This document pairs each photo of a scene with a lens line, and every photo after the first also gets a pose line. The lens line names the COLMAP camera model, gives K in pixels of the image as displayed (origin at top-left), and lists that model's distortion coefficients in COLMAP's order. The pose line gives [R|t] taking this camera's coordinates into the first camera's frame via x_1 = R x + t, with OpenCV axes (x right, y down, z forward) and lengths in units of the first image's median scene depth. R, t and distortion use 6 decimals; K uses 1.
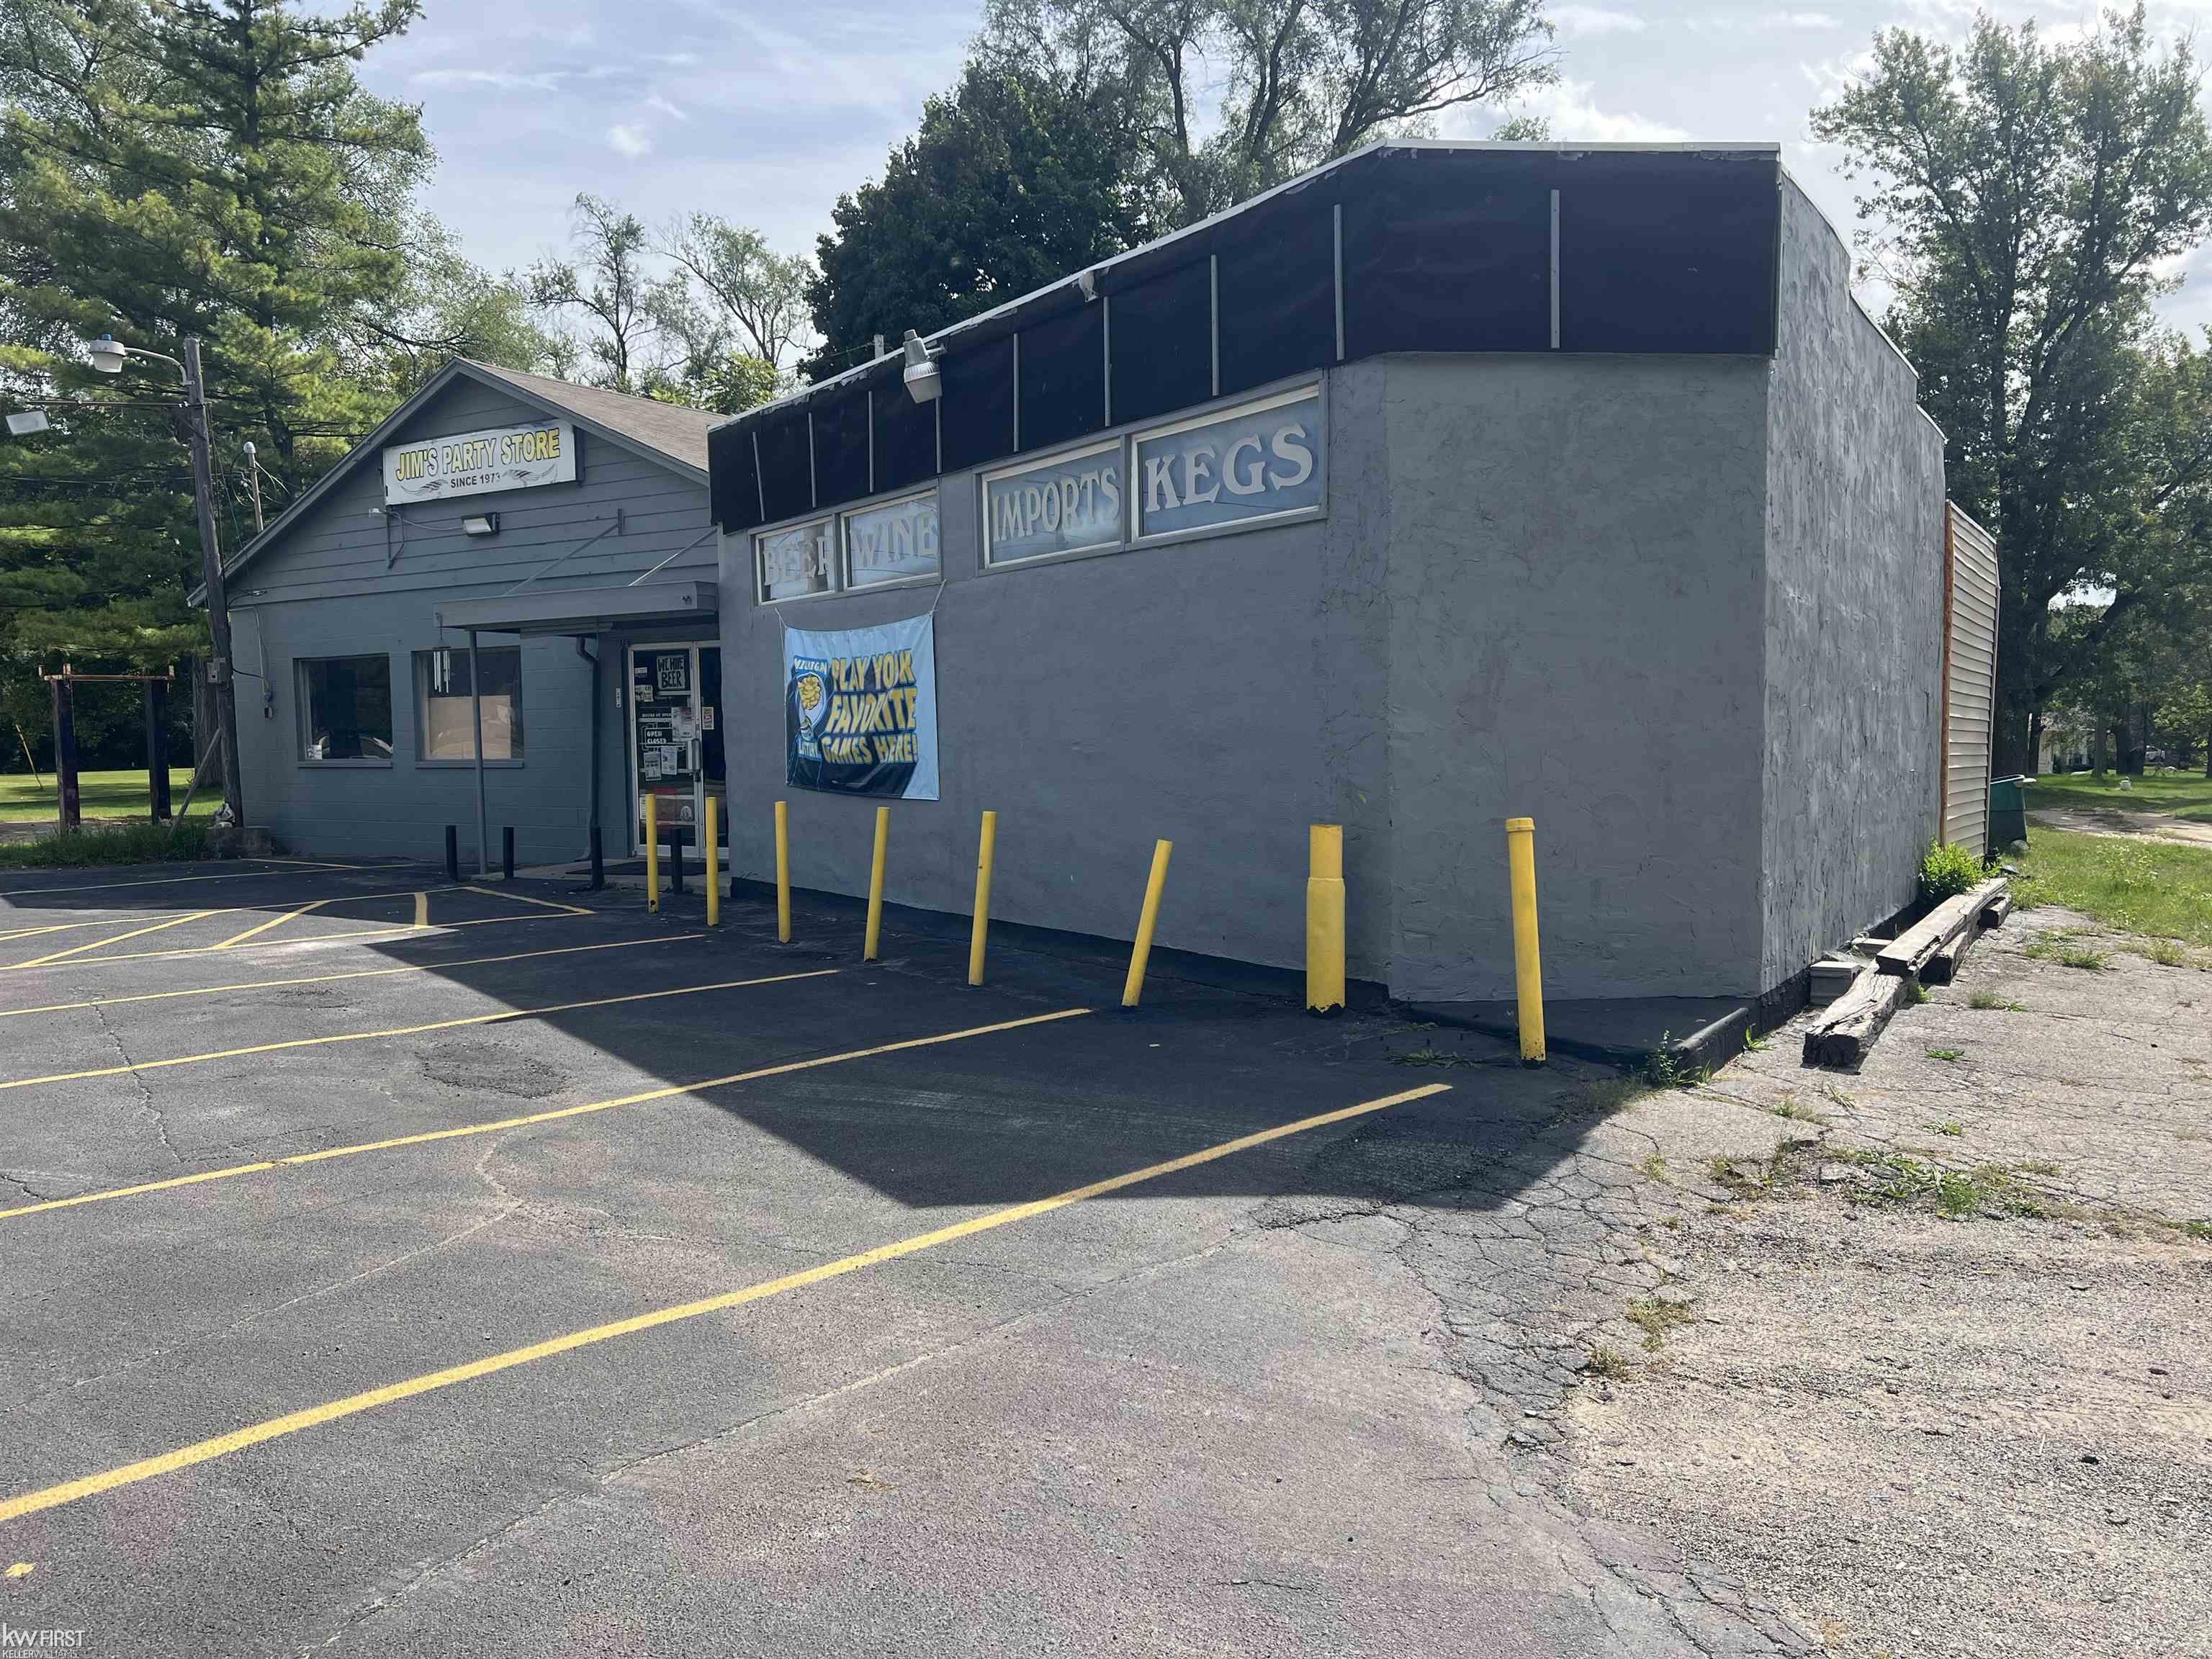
lens RADIAL K [[1656.2, 0, 1106.3], [0, 1656.2, 841.4], [0, 0, 1]] dist [0.014761, -0.000627]
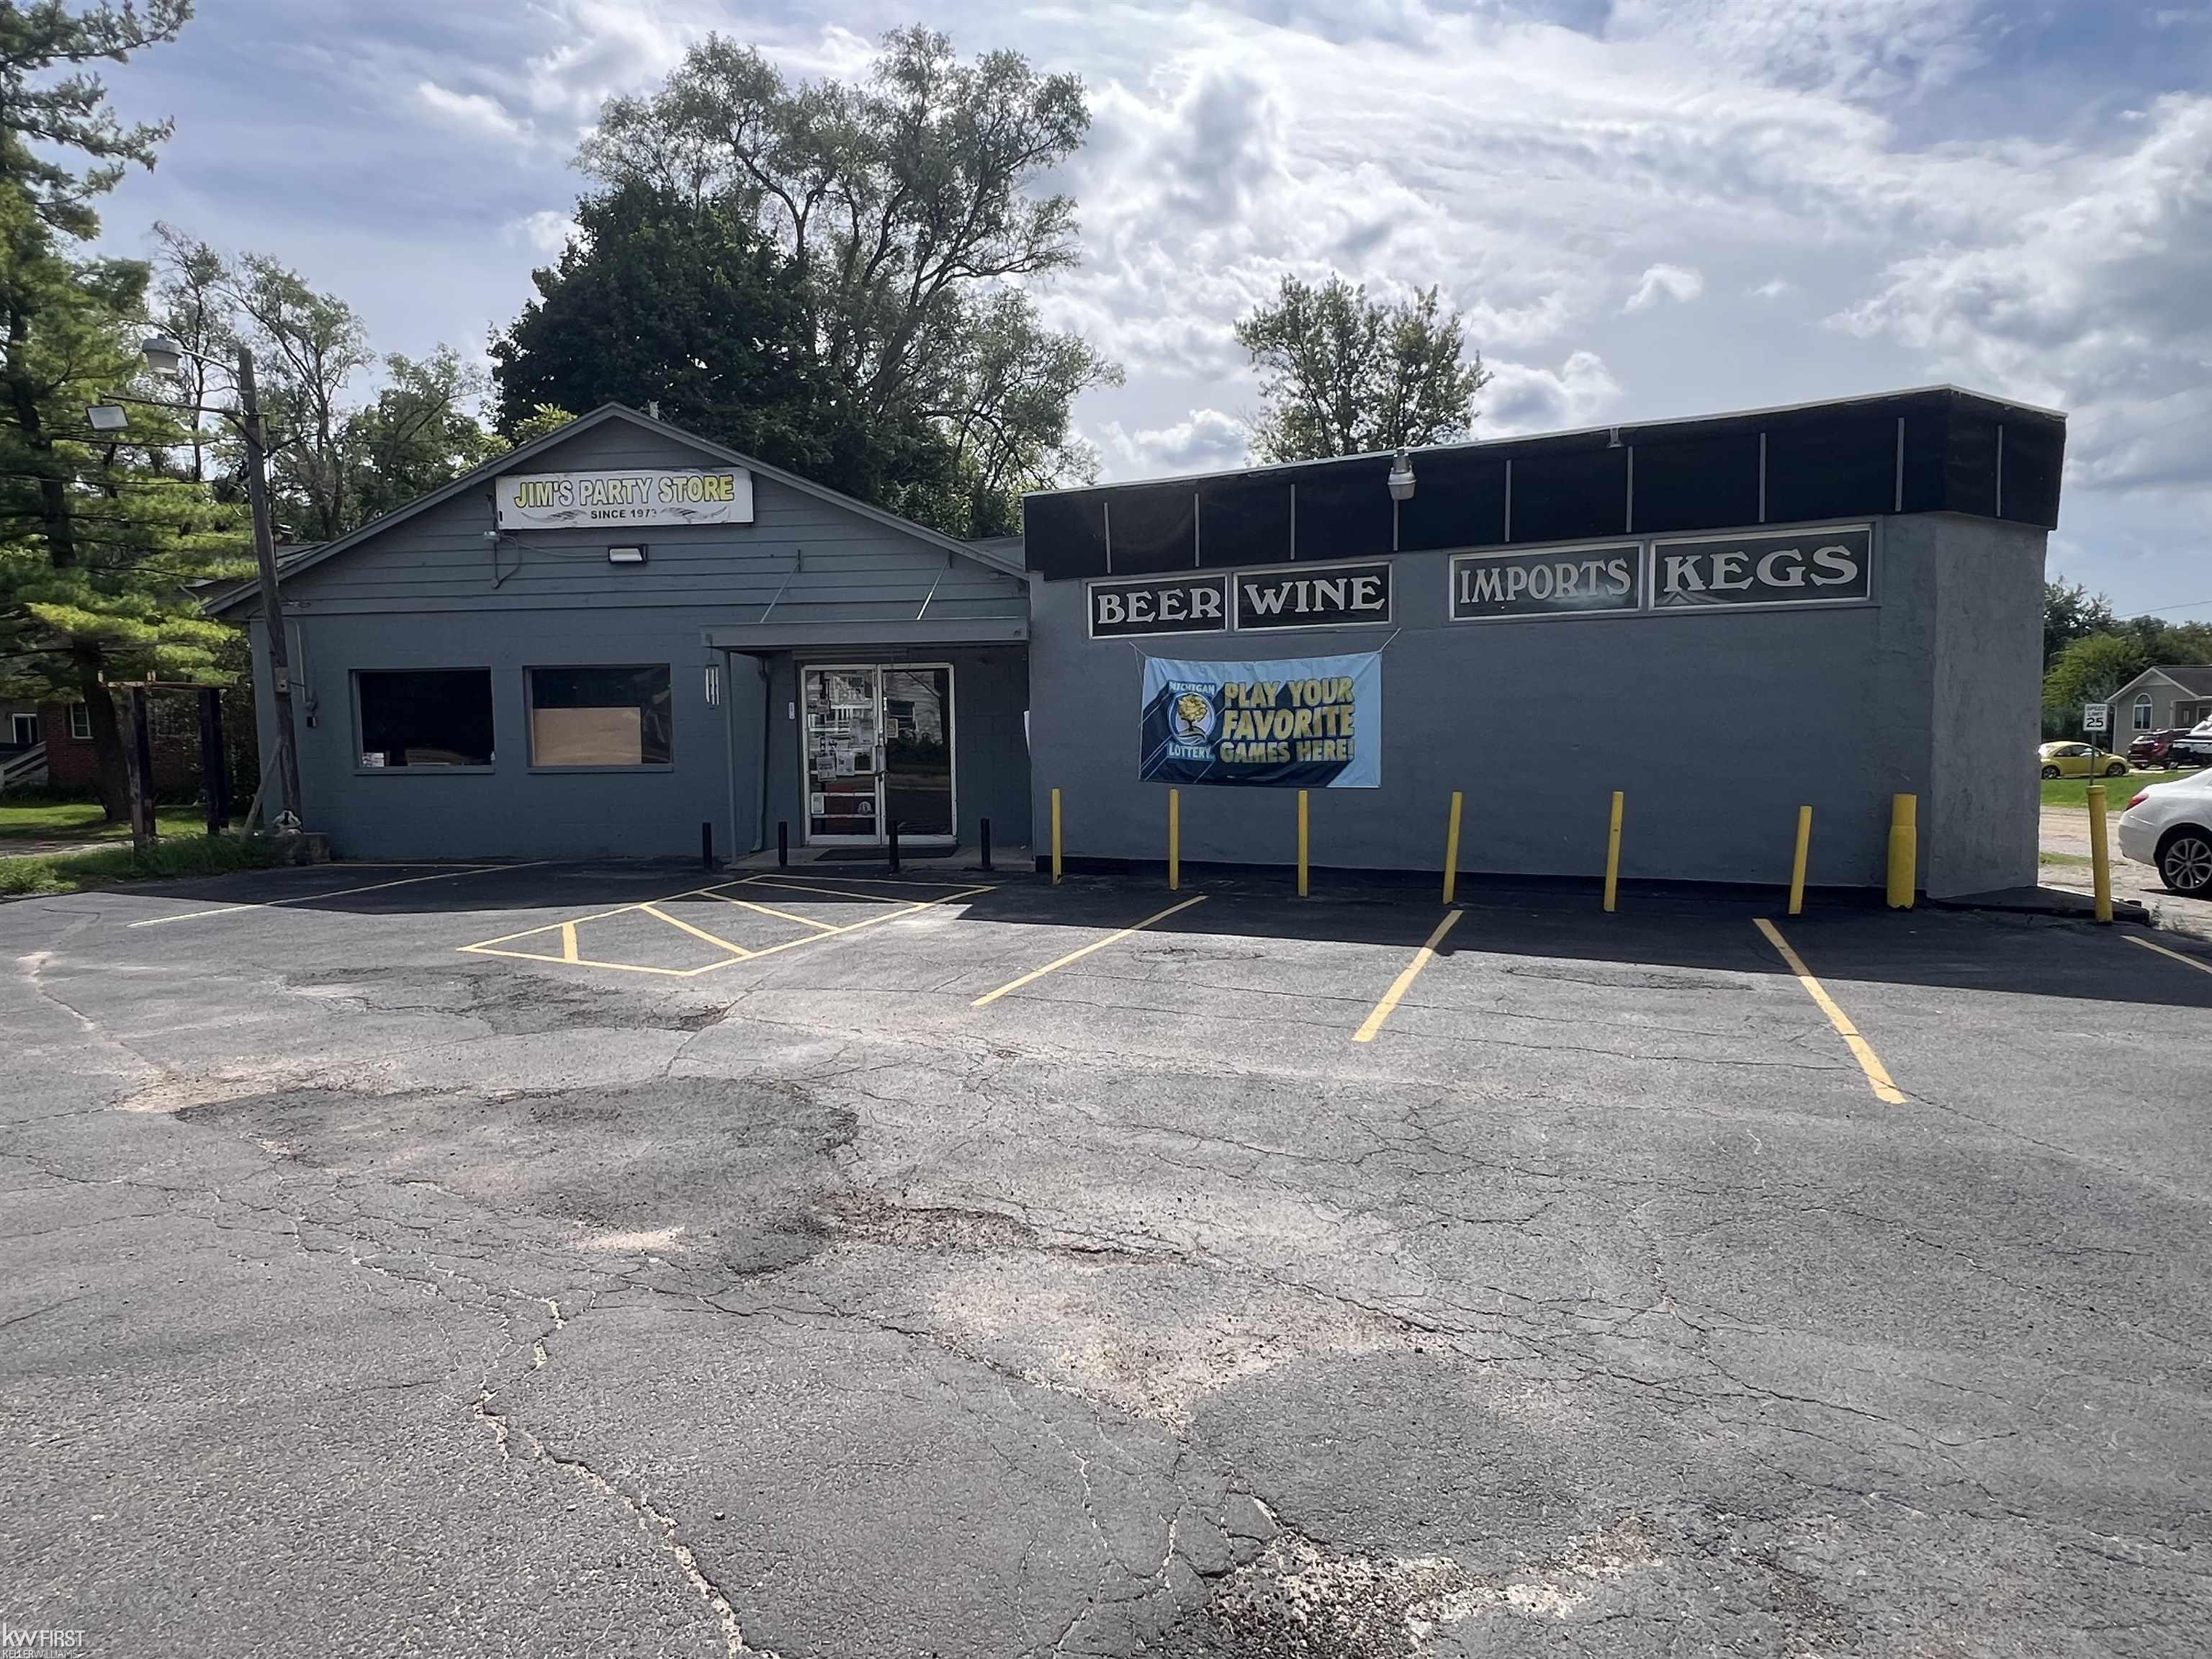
lens RADIAL K [[1300.6, 0, 1107.3], [0, 1300.6, 817.9], [0, 0, 1]] dist [-0.001575, -0.002616]
pose [[0.900086, -0.027697, 0.434831, -0.501098], [0.030507, 0.999534, 0.000517, -0.004748], [-0.434643, 0.012800, 0.900512, 0.082165]]
